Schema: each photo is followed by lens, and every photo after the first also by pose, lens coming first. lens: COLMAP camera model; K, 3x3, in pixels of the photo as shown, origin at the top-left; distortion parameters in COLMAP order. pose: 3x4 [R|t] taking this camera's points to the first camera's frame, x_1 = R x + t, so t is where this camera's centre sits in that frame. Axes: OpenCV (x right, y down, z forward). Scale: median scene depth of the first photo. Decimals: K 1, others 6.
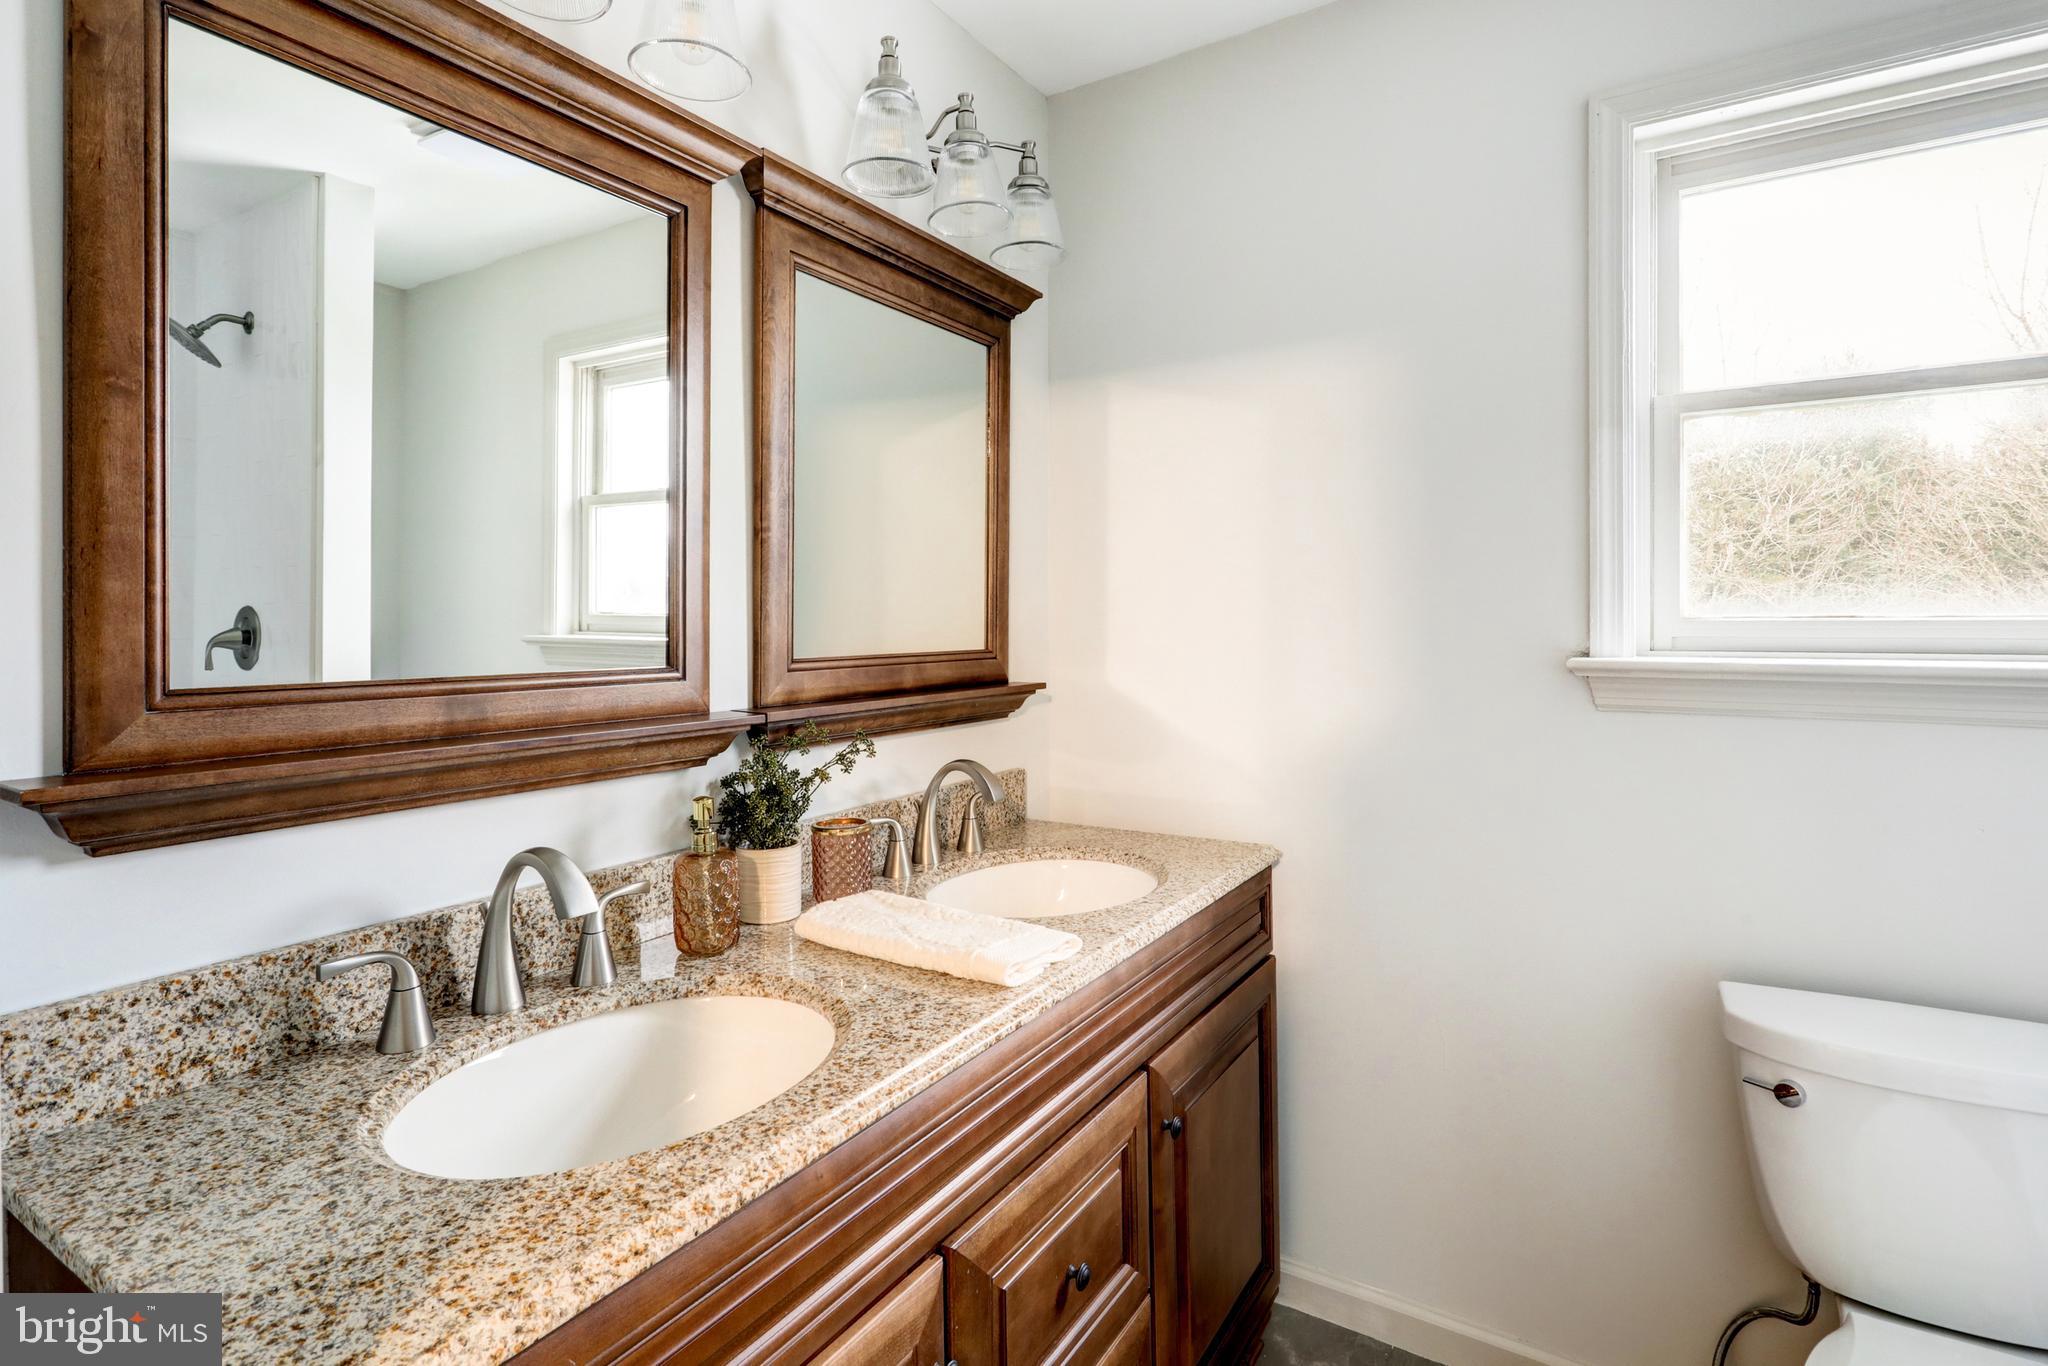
lens RADIAL K [[1027.7, 0, 1025.6], [0, 1027.7, 672.3], [0, 0, 1]] dist [-0.002069, -0.000245]
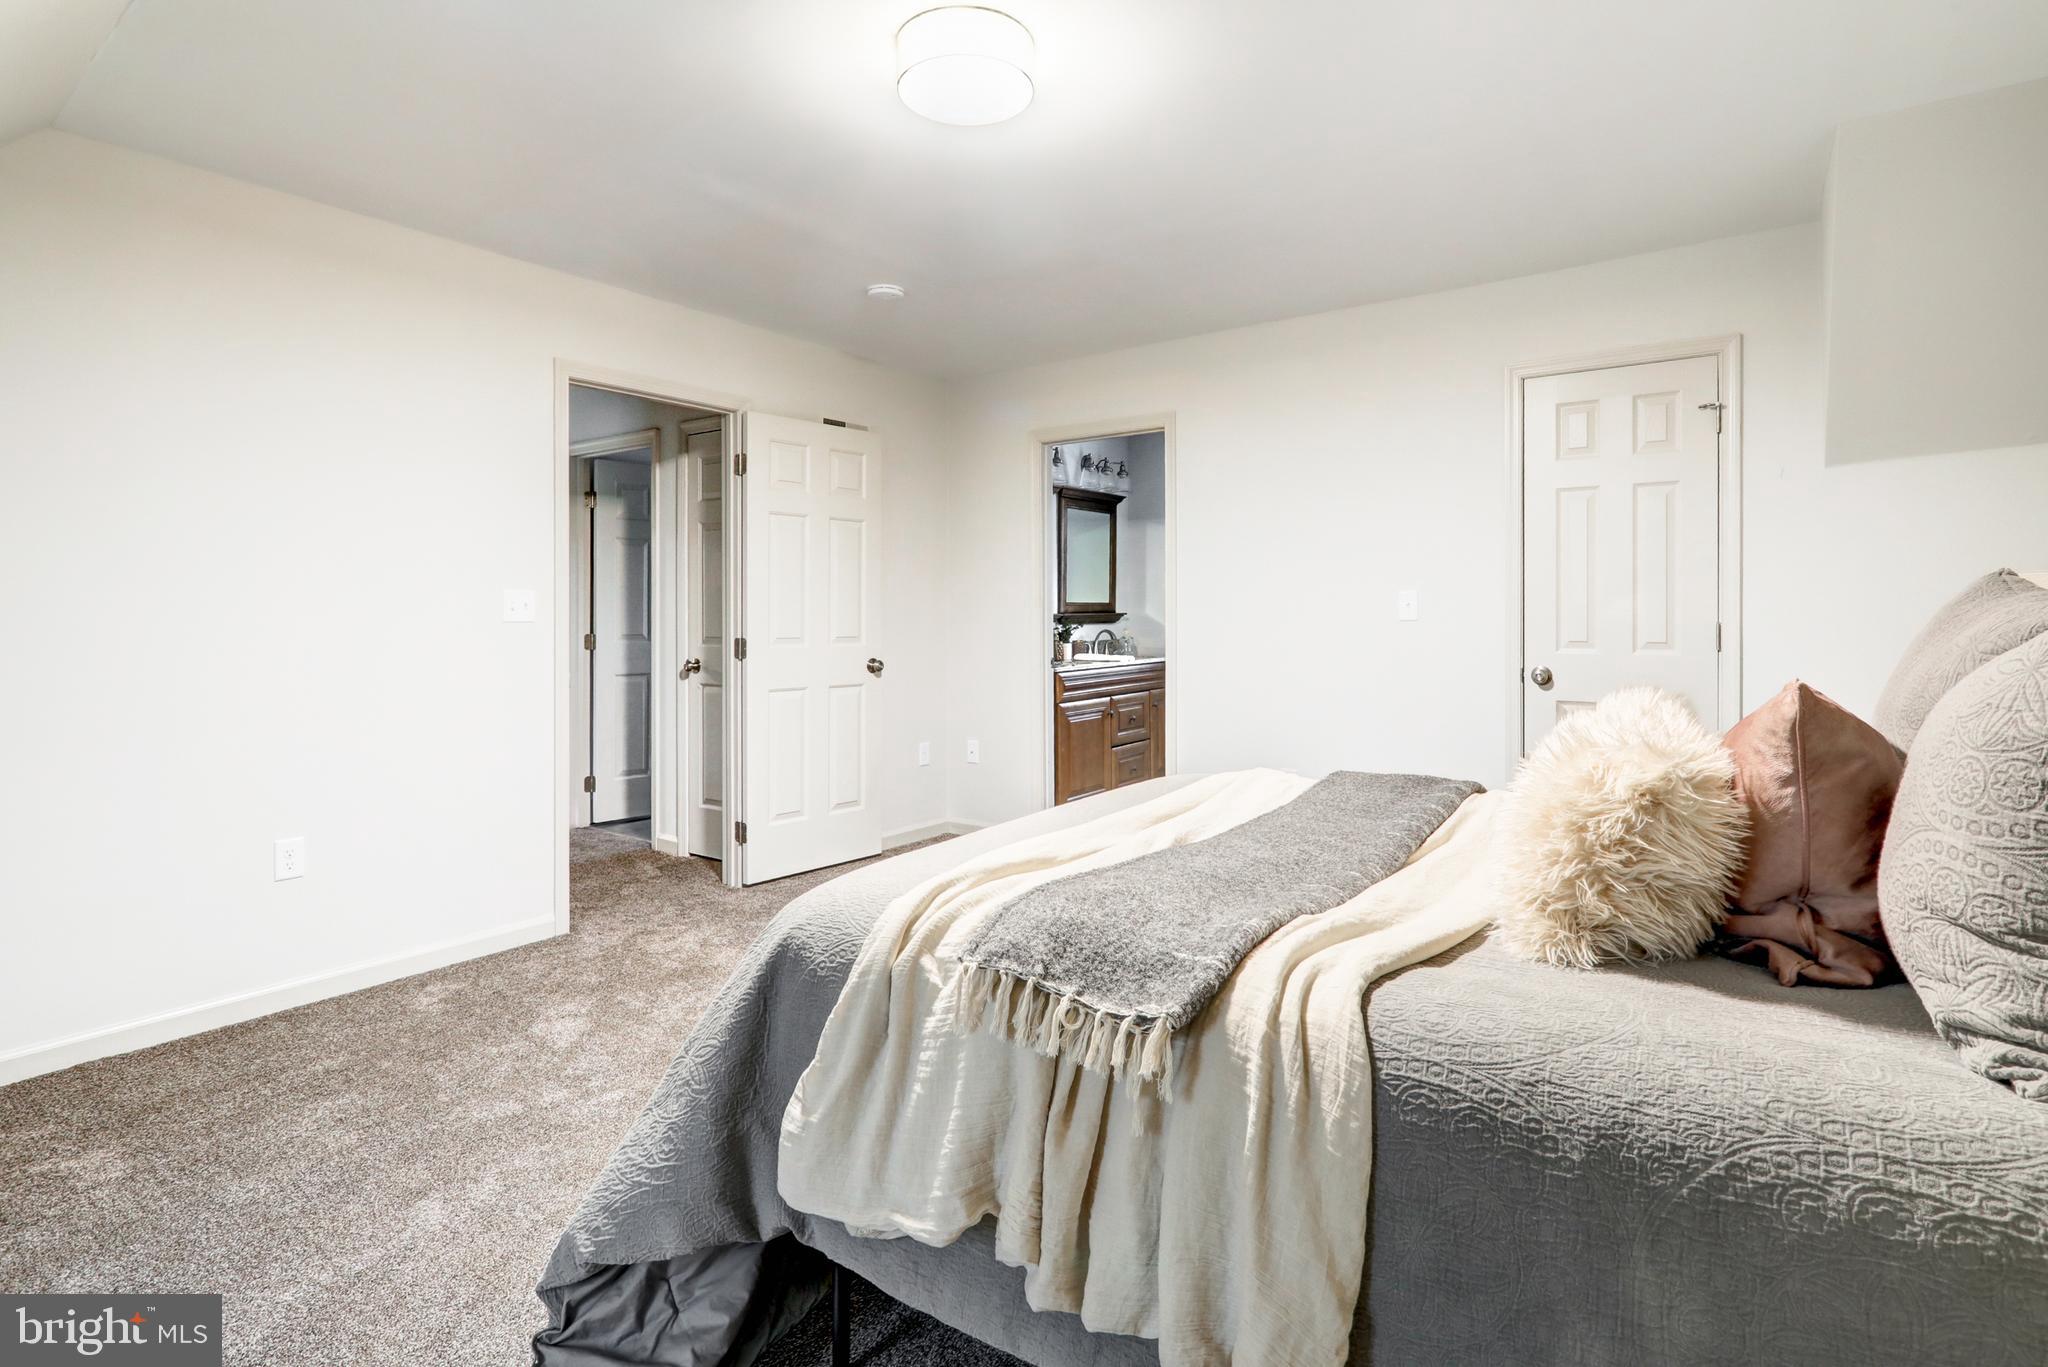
lens RADIAL K [[1027.7, 0, 1023.7], [0, 1027.7, 678.3], [0, 0, 1]] dist [-0.002069, -0.000245]
pose [[0.997549, 0.005219, -0.069776, -0.084846], [-0.005004, 0.999982, 0.003246, 0.226452], [0.069791, -0.002889, 0.997557, -2.542165]]
